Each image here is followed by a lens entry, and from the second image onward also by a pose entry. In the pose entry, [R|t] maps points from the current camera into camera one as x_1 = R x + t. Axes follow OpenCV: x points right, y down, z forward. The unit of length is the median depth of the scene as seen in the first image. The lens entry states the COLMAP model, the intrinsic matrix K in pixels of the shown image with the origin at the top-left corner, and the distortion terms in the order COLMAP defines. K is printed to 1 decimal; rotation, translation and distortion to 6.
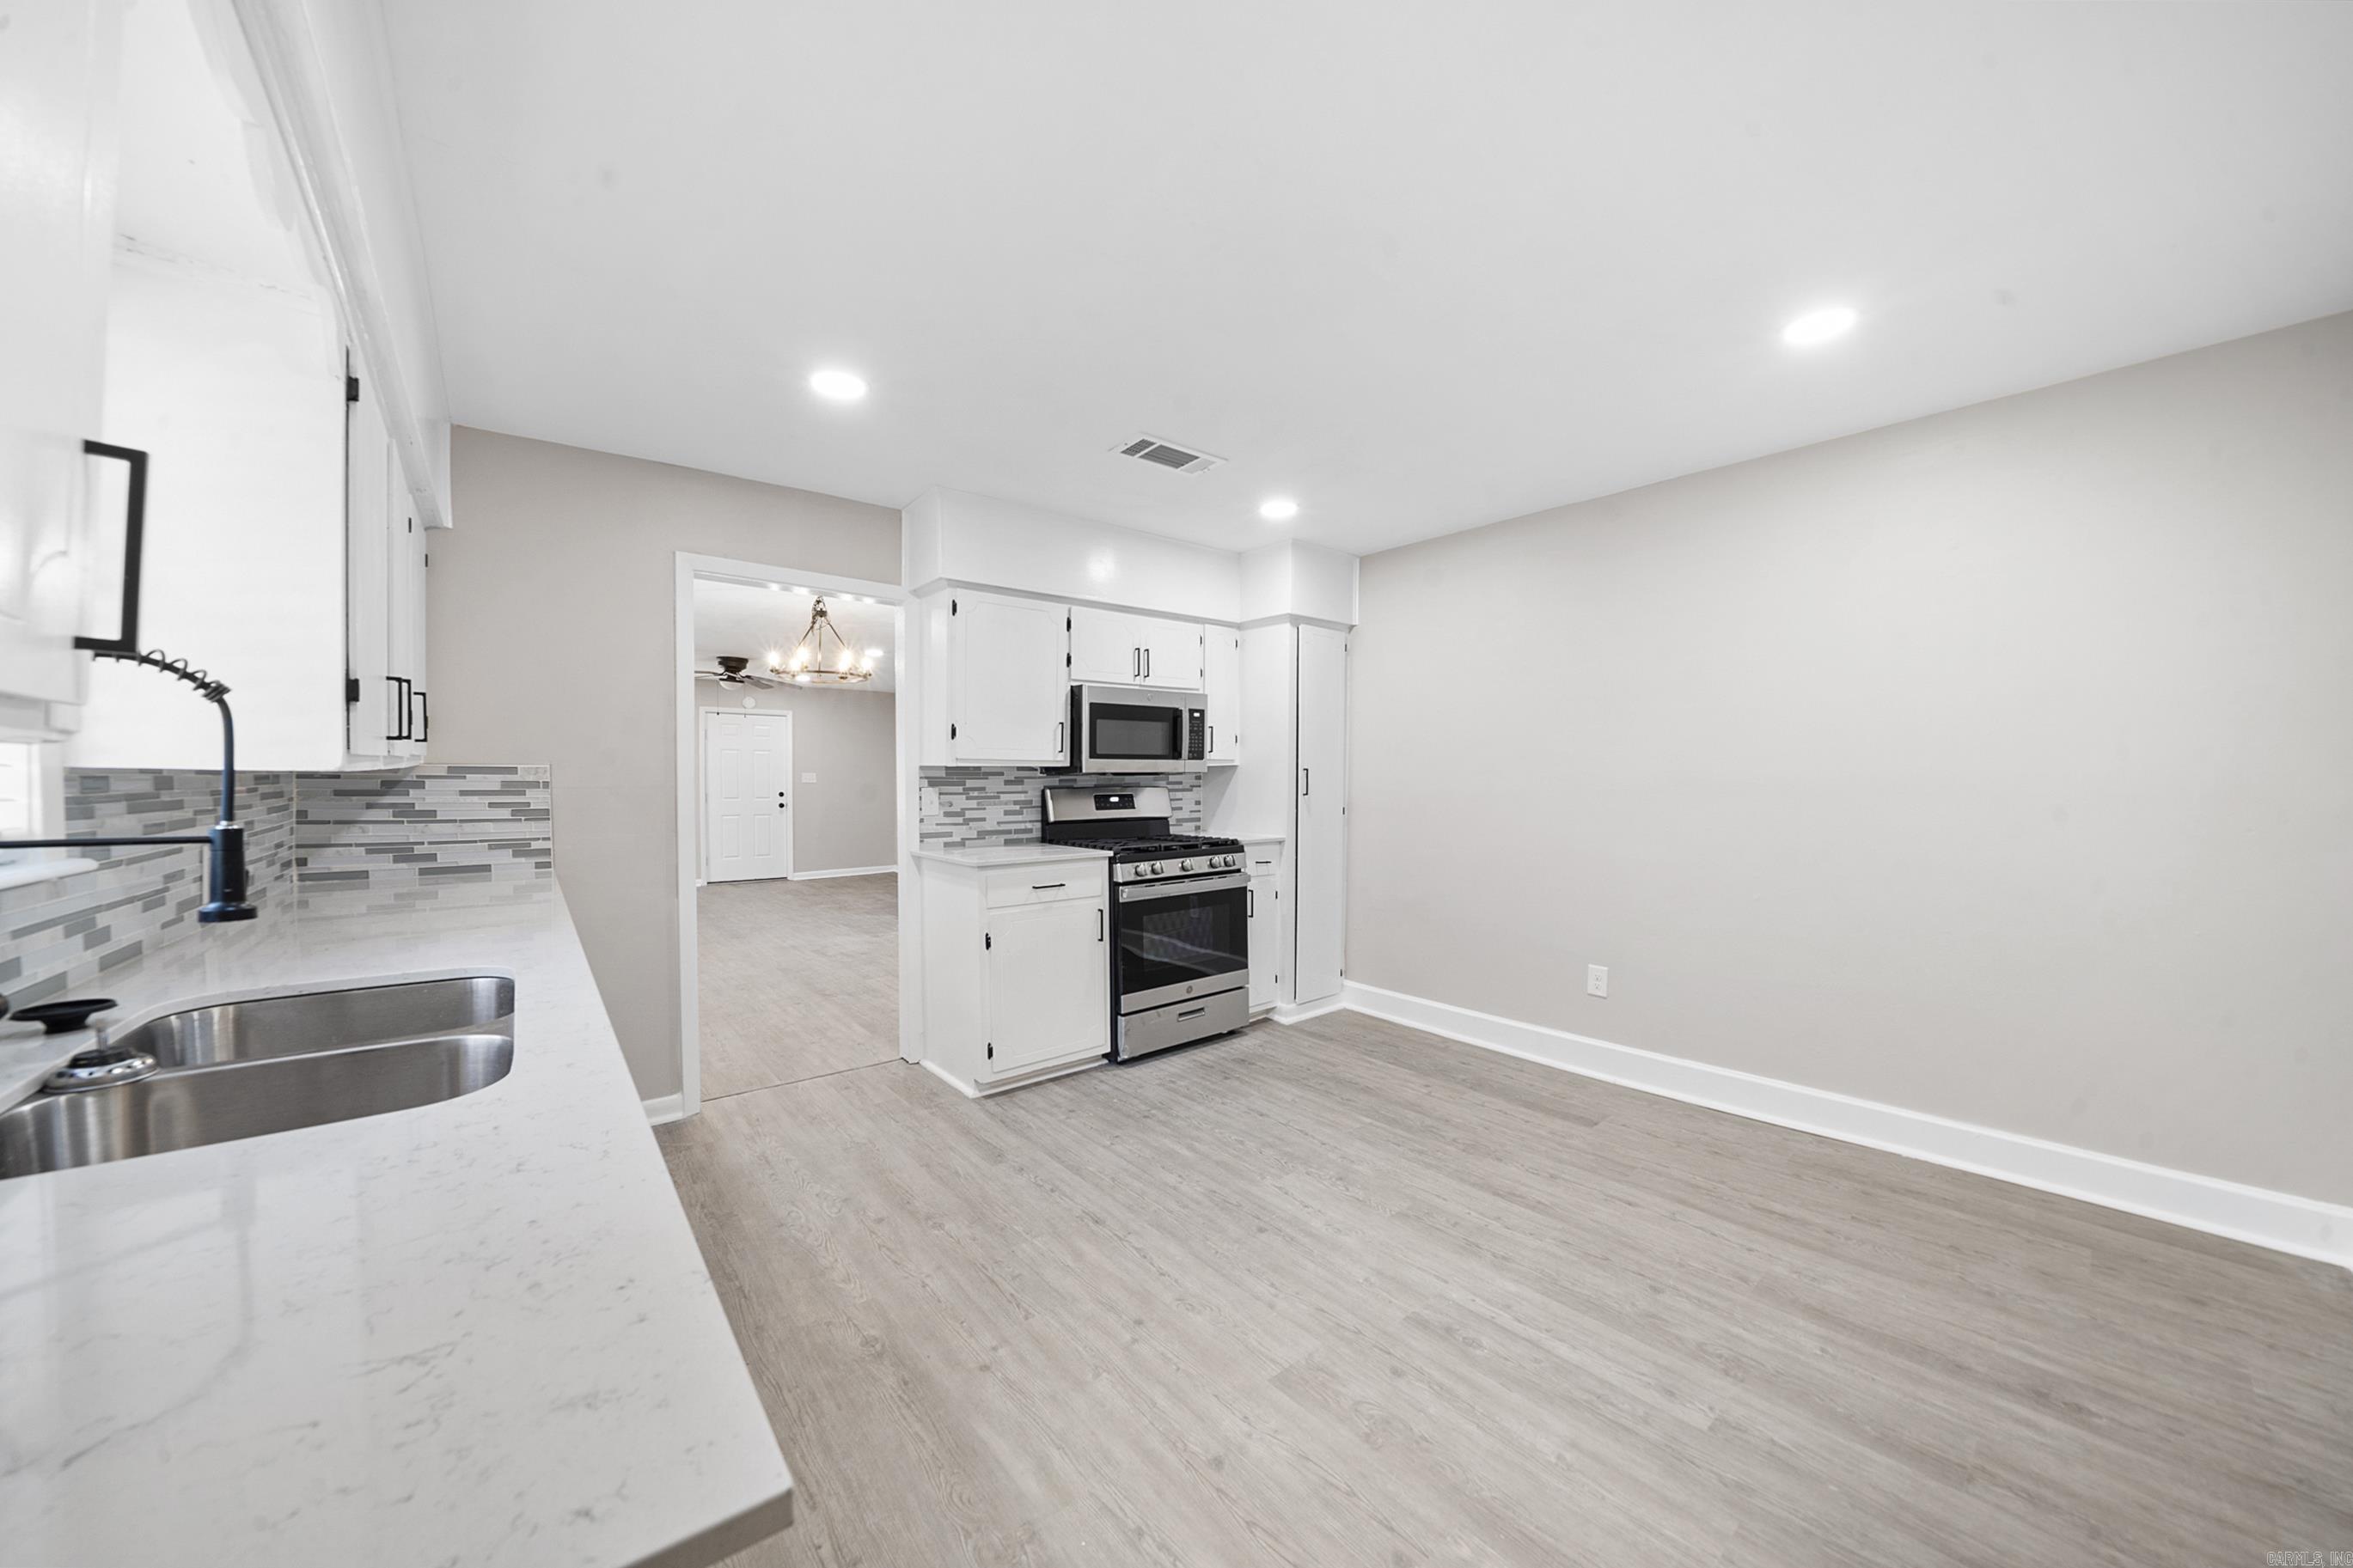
lens RADIAL K [[836.7, 0, 1146.6], [0, 836.7, 800.3], [0, 0, 1]] dist [-0.022121, 0.001689]
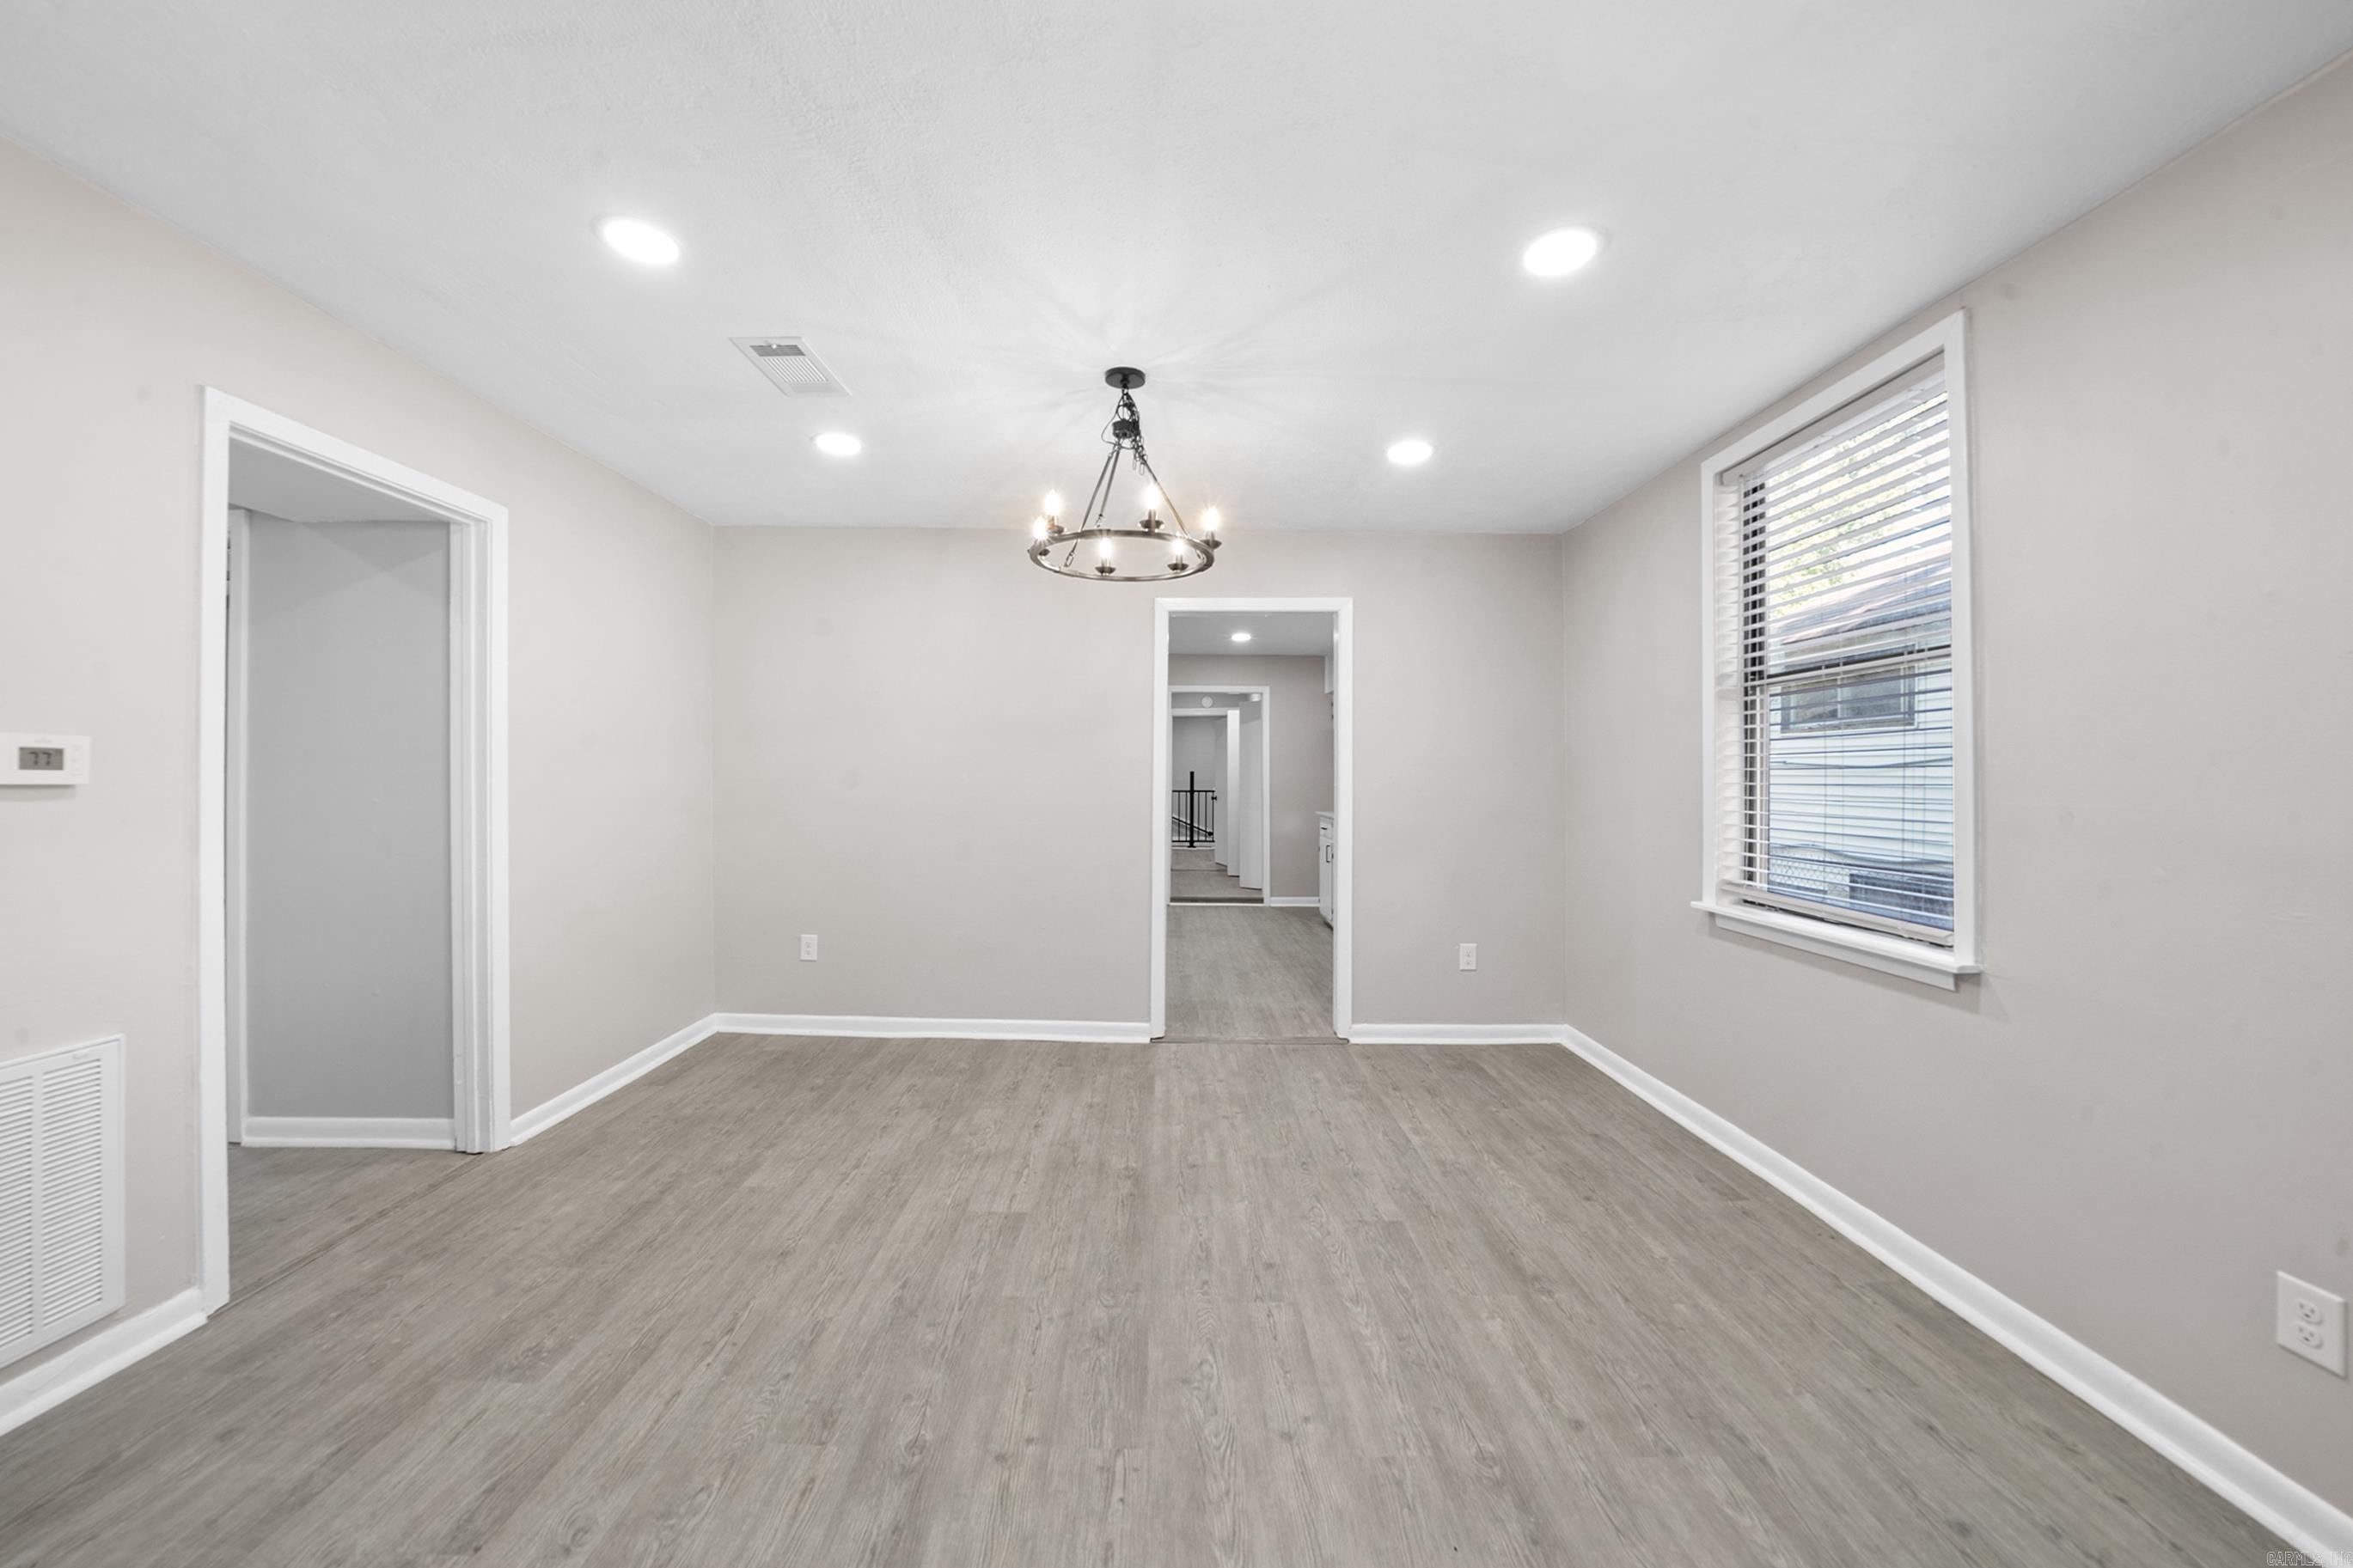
lens RADIAL K [[836.7, 0, 1158.6], [0, 836.7, 770.1], [0, 0, 1]] dist [-0.022121, 0.001689]
pose [[-0.786373, 0.002707, 0.617746, -1.008007], [0.011400, 0.999884, 0.010130, -0.043481], [-0.617646, 0.015008, -0.786313, 1.953186]]
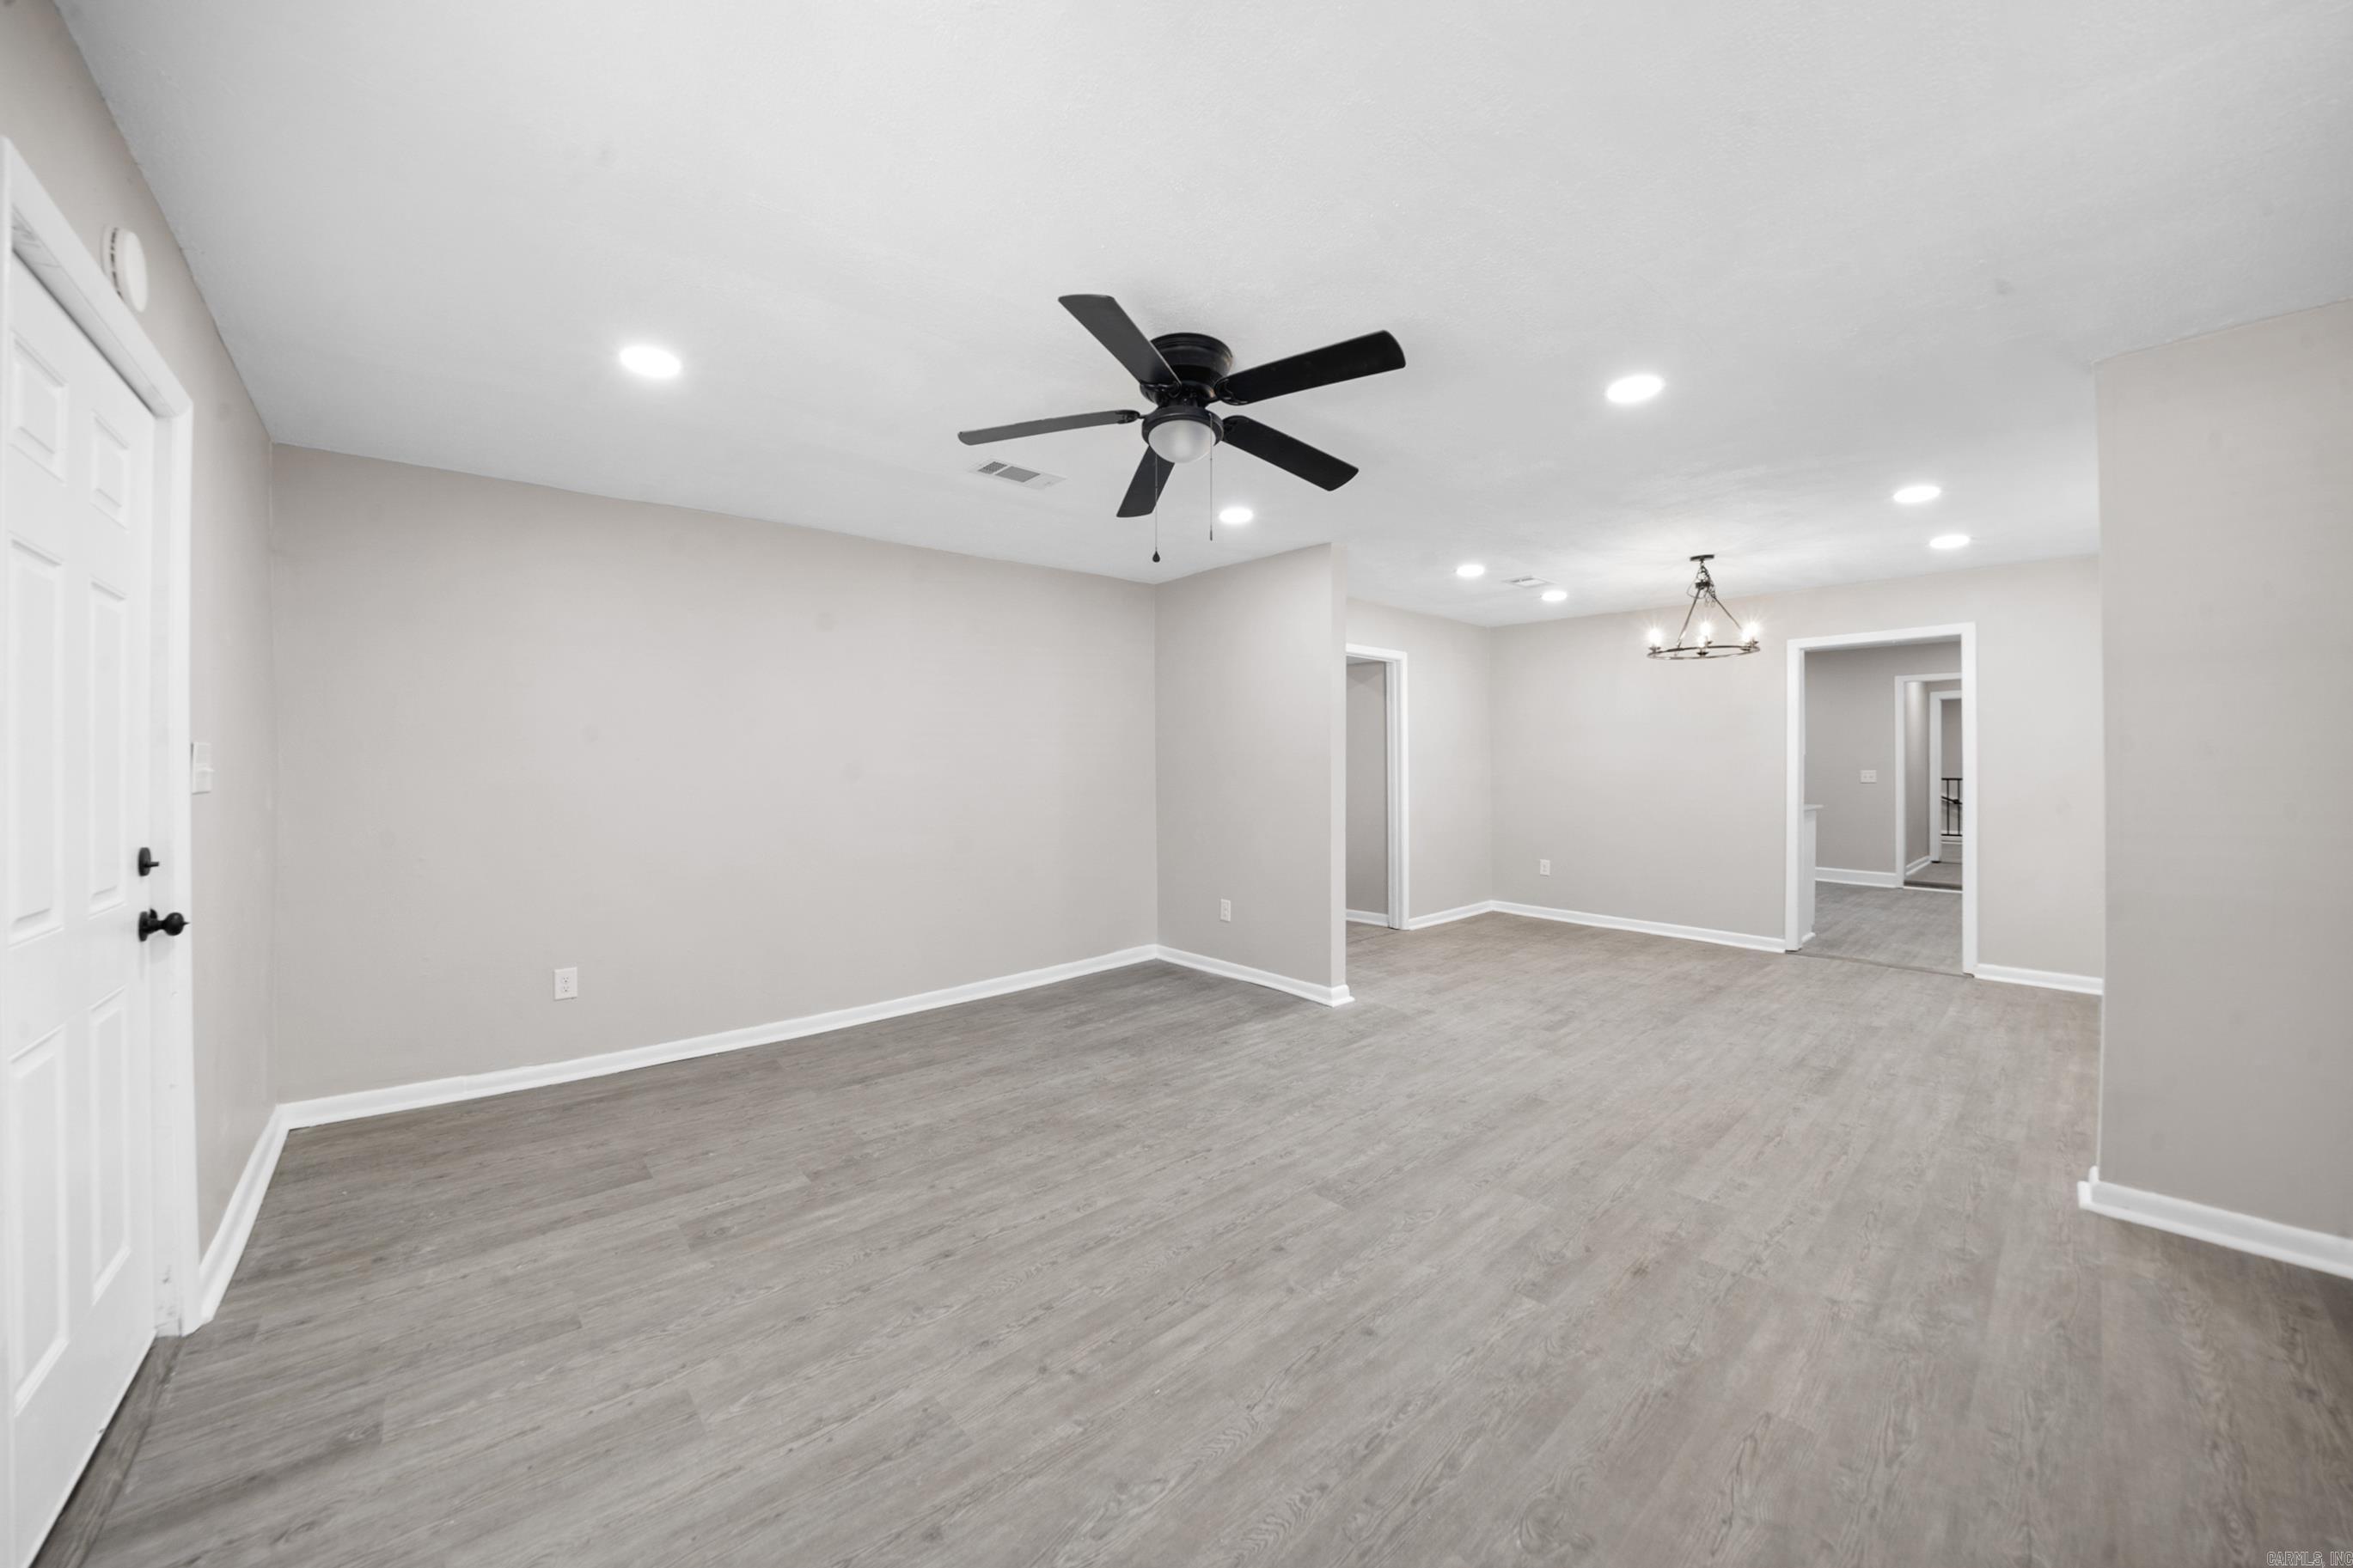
lens RADIAL K [[836.7, 0, 1156.6], [0, 836.7, 774.7], [0, 0, 1]] dist [-0.022121, 0.001689]
pose [[-0.051637, -0.010193, 0.998614, -1.818206], [0.028843, 0.999516, 0.011694, -0.060240], [-0.998249, 0.029407, -0.051318, 2.354463]]
